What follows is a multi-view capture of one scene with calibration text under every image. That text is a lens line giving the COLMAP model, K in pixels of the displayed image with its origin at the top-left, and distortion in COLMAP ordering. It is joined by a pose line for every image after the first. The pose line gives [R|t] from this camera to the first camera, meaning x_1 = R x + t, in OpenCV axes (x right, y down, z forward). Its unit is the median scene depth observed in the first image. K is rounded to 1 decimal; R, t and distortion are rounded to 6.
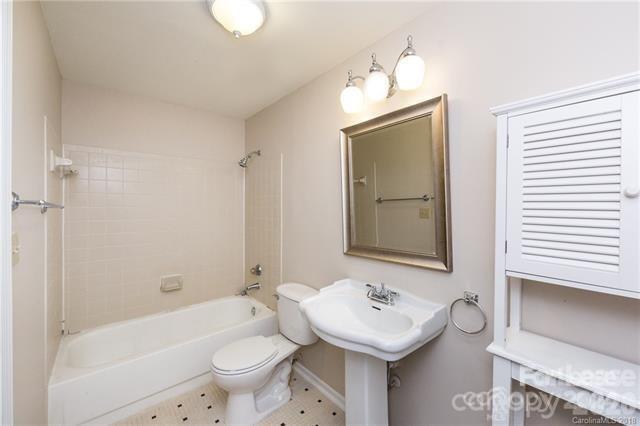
lens RADIAL K [[254.4, 0, 320.0], [0, 254.4, 213.0], [0, 0, 1]] dist [0.001756, 0.000324]
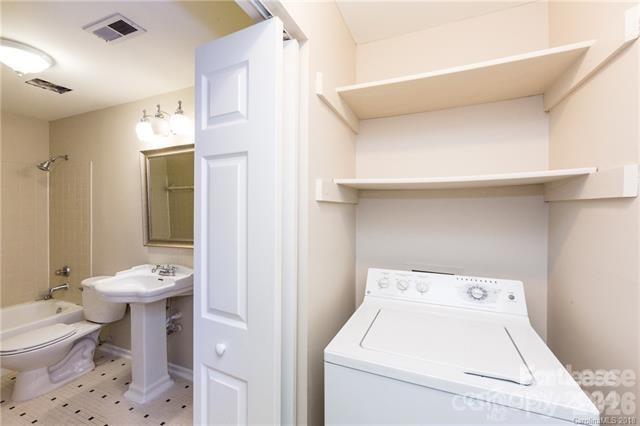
lens RADIAL K [[254.4, 0, 320.0], [0, 254.4, 213.0], [0, 0, 1]] dist [0.001756, 0.000324]
pose [[0.888007, -0.009089, 0.459740, 0.283588], [0.012819, 0.999905, -0.004993, 0.008701], [-0.459651, 0.010327, 0.888039, -0.561958]]
